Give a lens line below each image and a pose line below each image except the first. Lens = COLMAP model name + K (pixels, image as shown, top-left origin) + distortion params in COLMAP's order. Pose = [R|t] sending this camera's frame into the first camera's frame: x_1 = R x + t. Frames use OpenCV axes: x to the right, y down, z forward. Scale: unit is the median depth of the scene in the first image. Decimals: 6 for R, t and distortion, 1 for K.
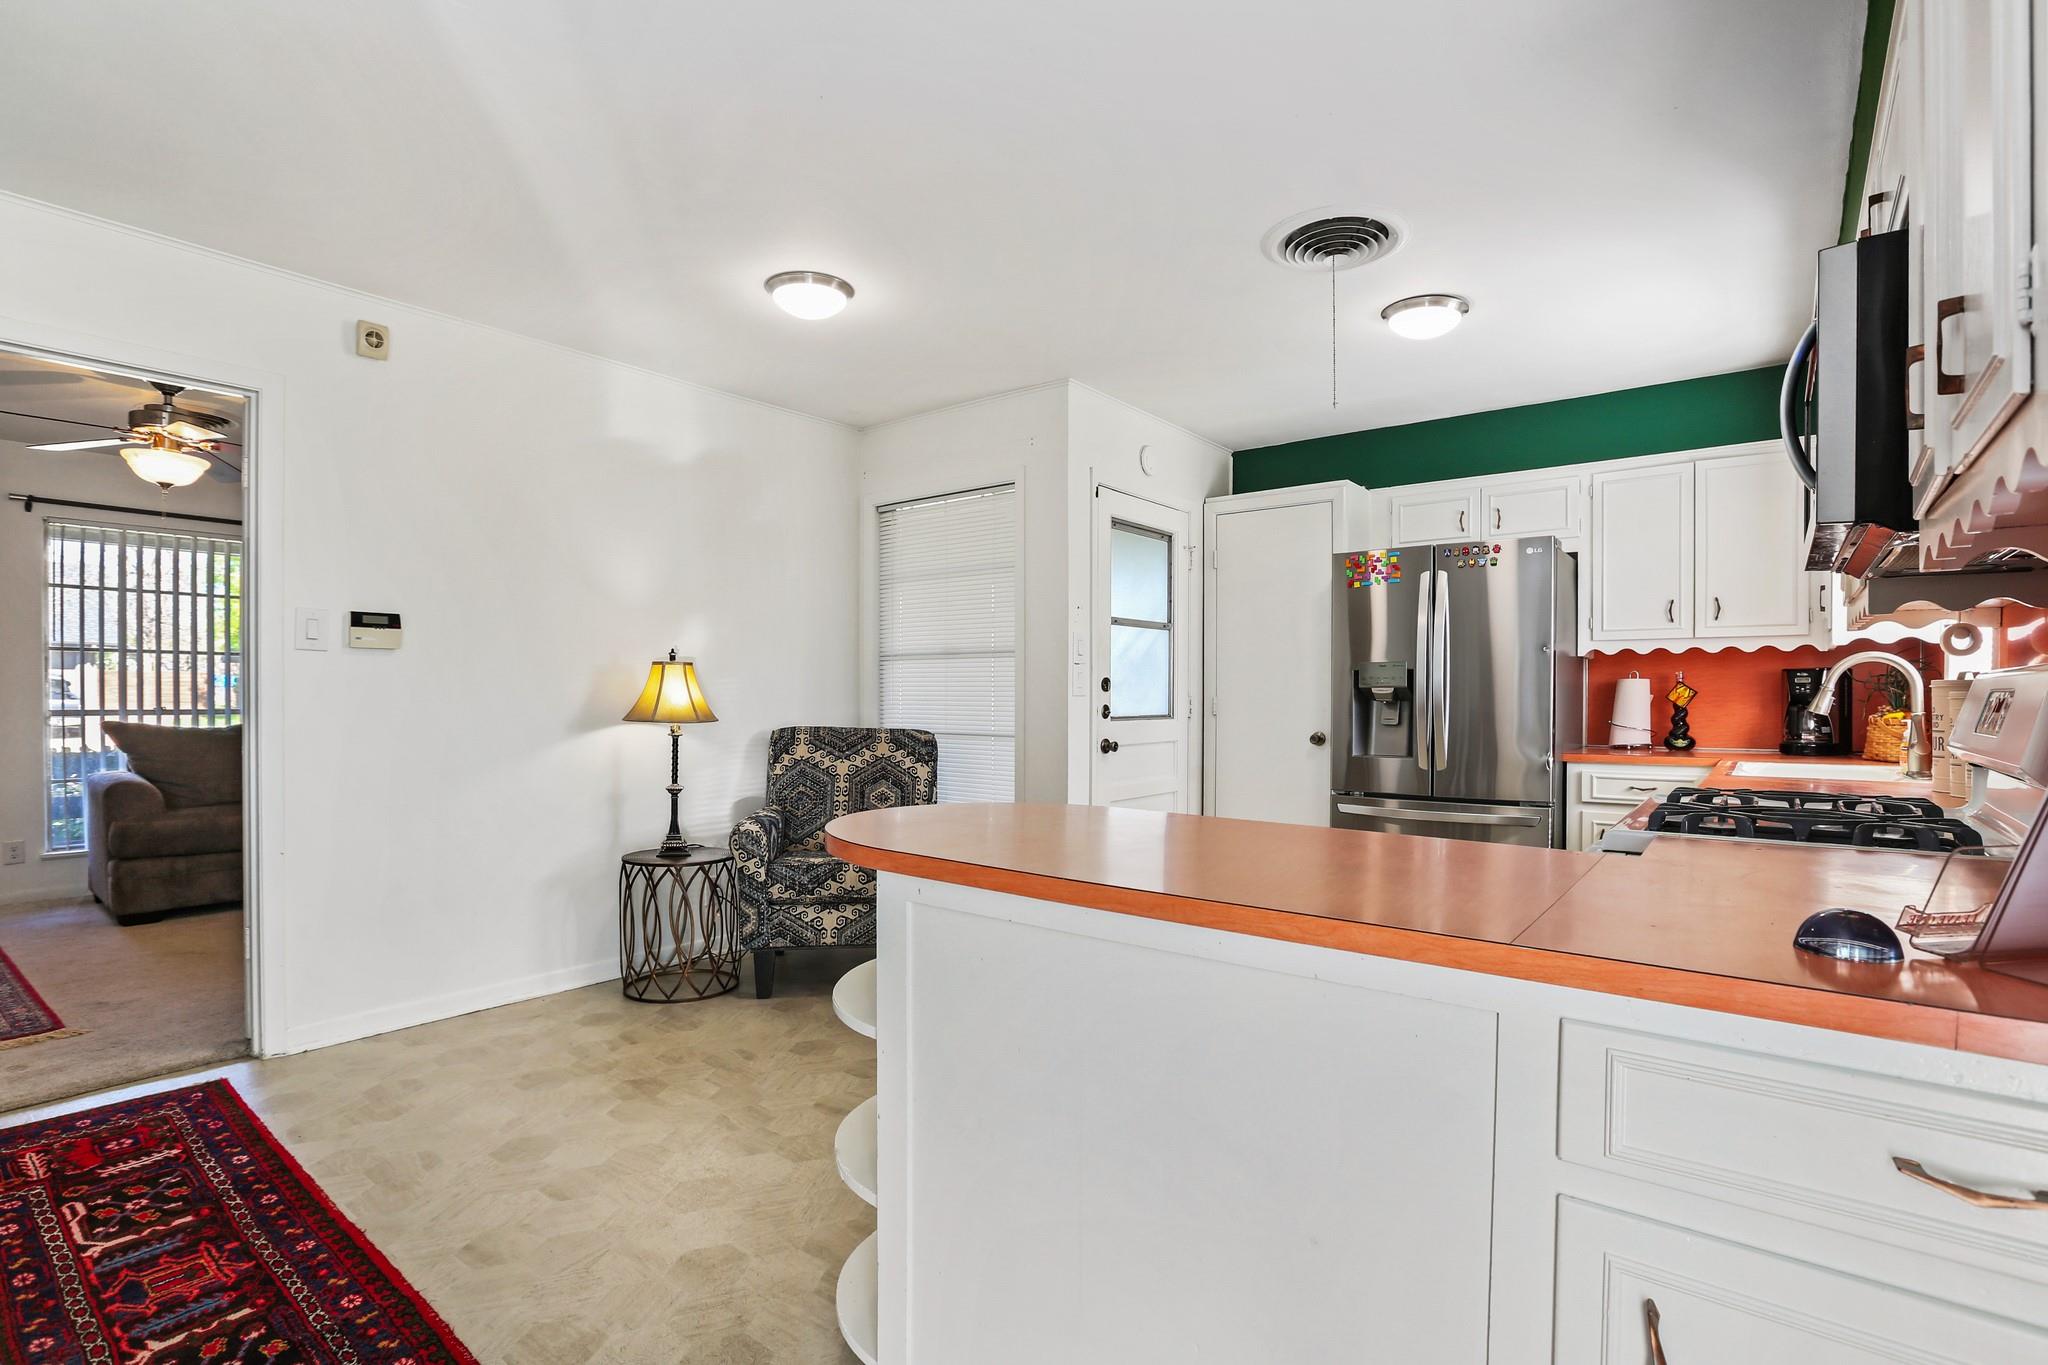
lens RADIAL K [[971.7, 0, 1025.5], [0, 971.7, 713.3], [0, 0, 1]] dist [-0.042464, 0.012325]
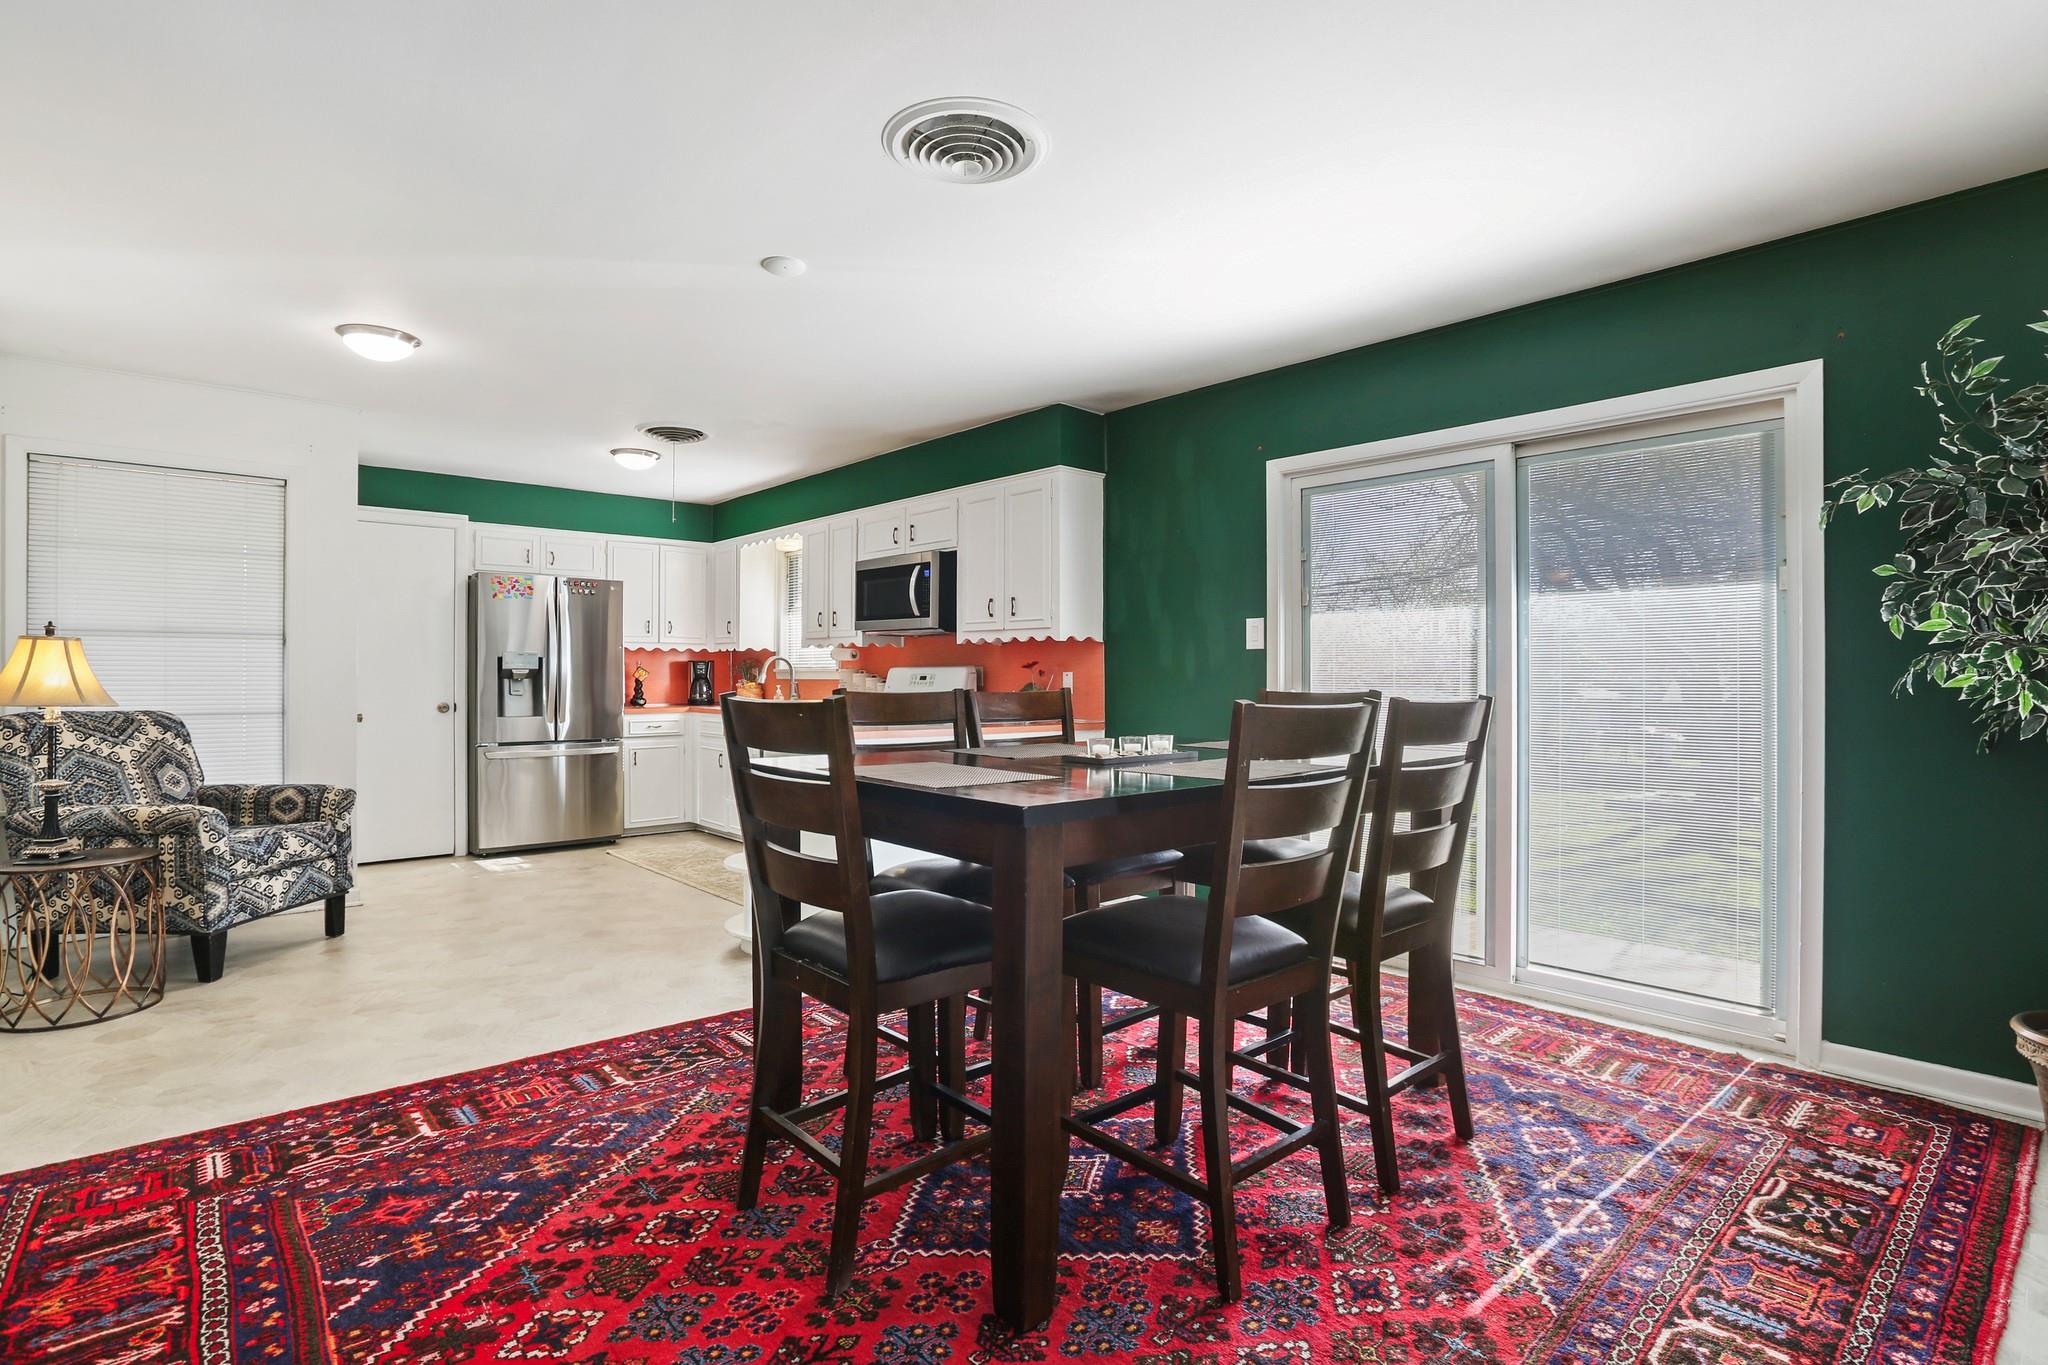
lens RADIAL K [[971.7, 0, 1012.7], [0, 971.7, 670.1], [0, 0, 1]] dist [-0.042464, 0.012325]
pose [[0.171104, 0.004480, 0.985243, -1.059104], [0.020943, 0.999747, -0.008184, 0.002004], [-0.985030, 0.022034, 0.170967, 0.022795]]
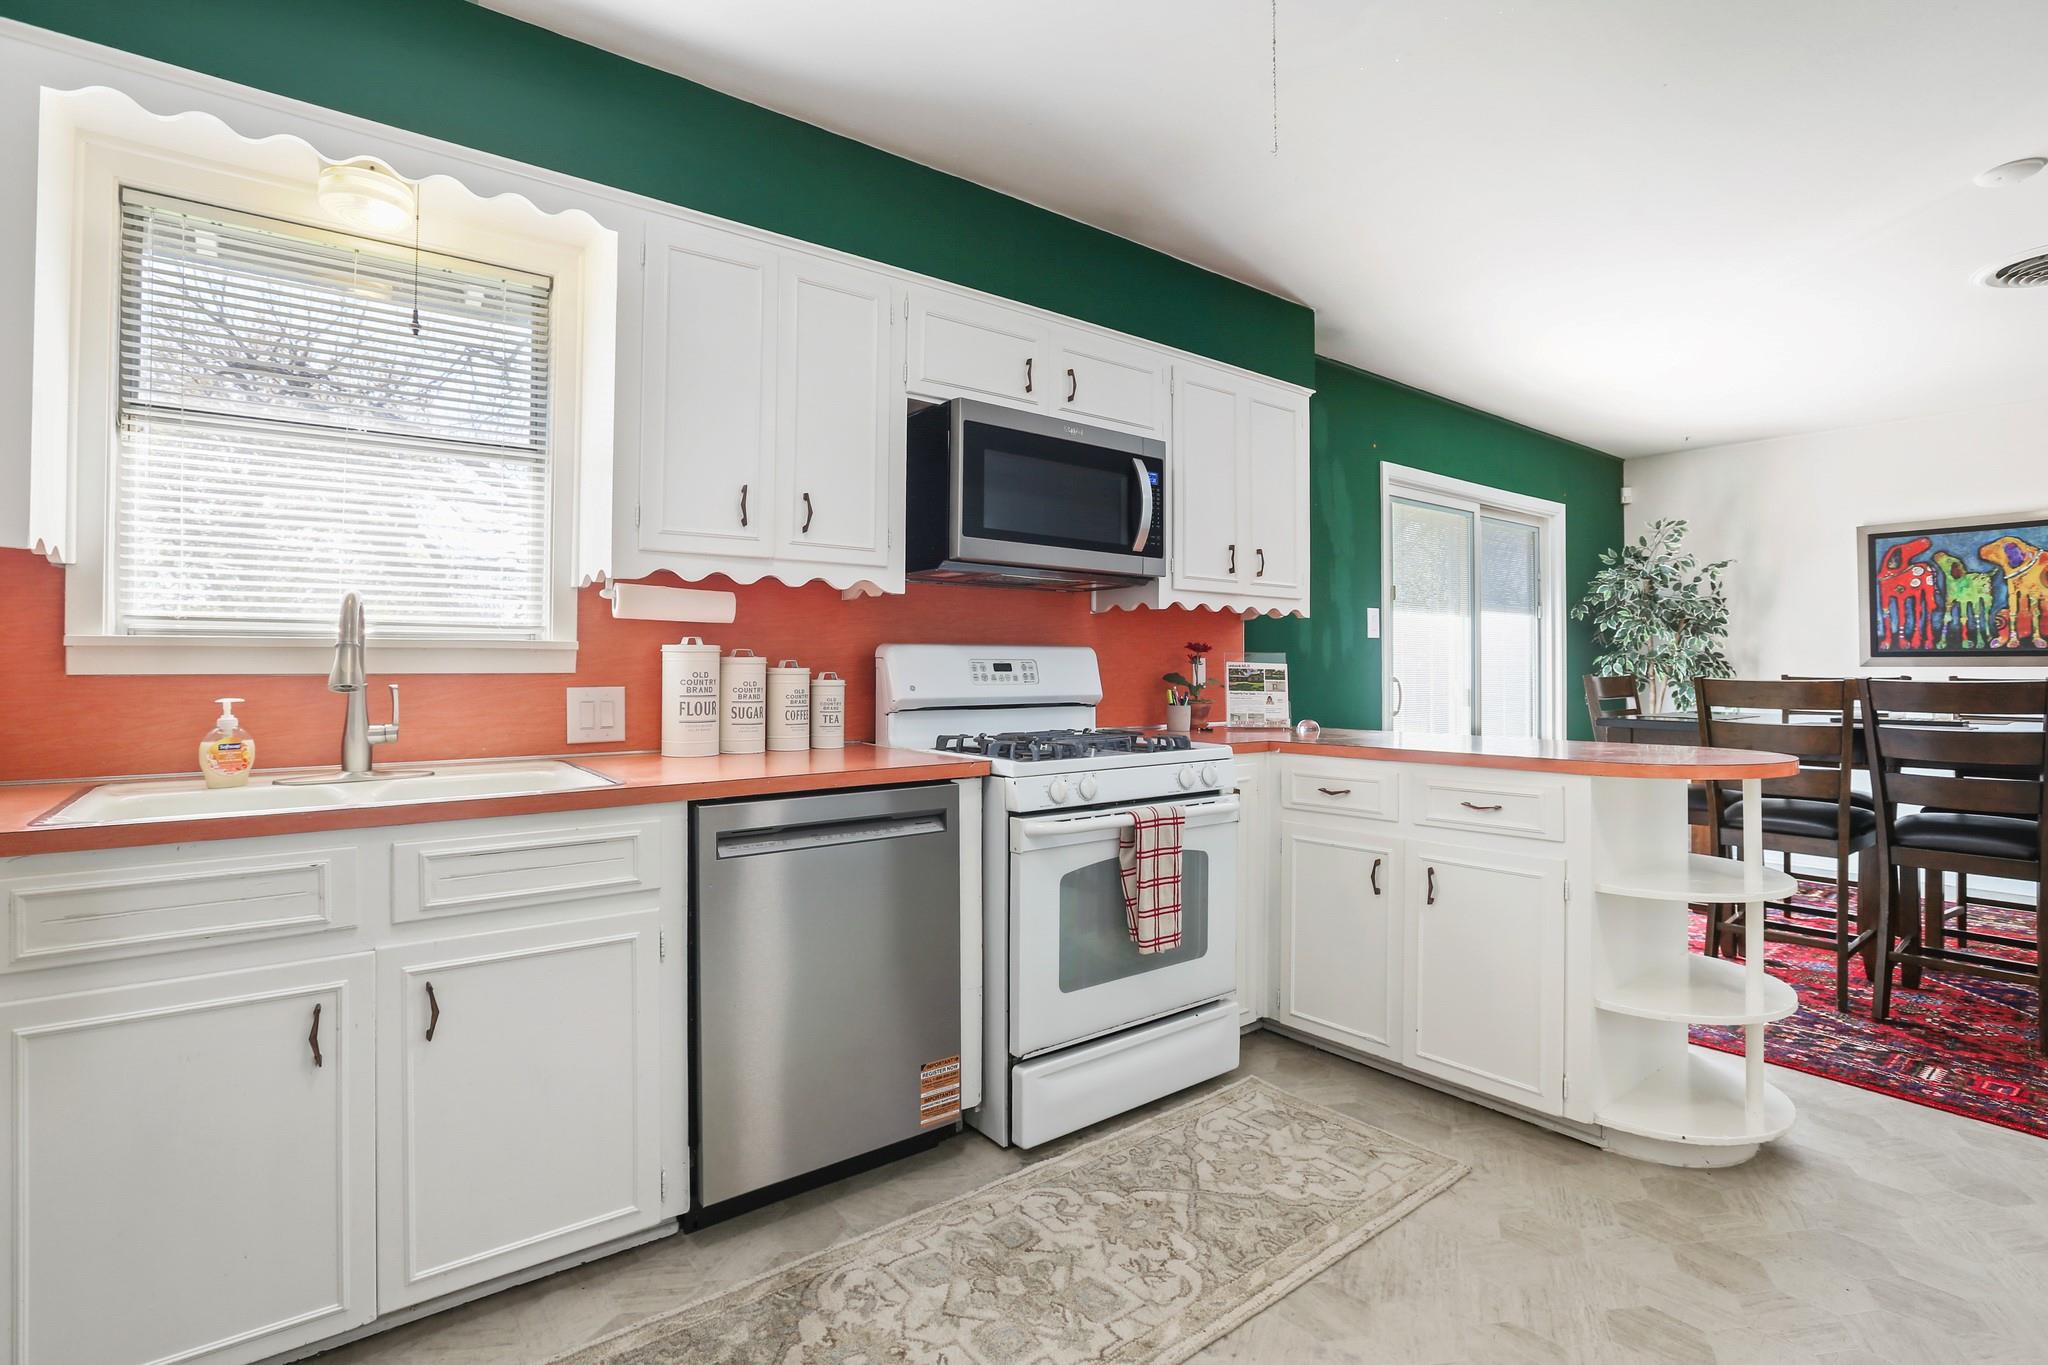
lens RADIAL K [[971.7, 0, 1014.7], [0, 971.7, 650.3], [0, 0, 1]] dist [-0.042464, 0.012325]
pose [[-0.967242, -0.001394, 0.253854, 0.247441], [0.000898, 0.999960, 0.008915, -0.022432], [-0.253856, 0.008851, -0.967202, 1.187173]]
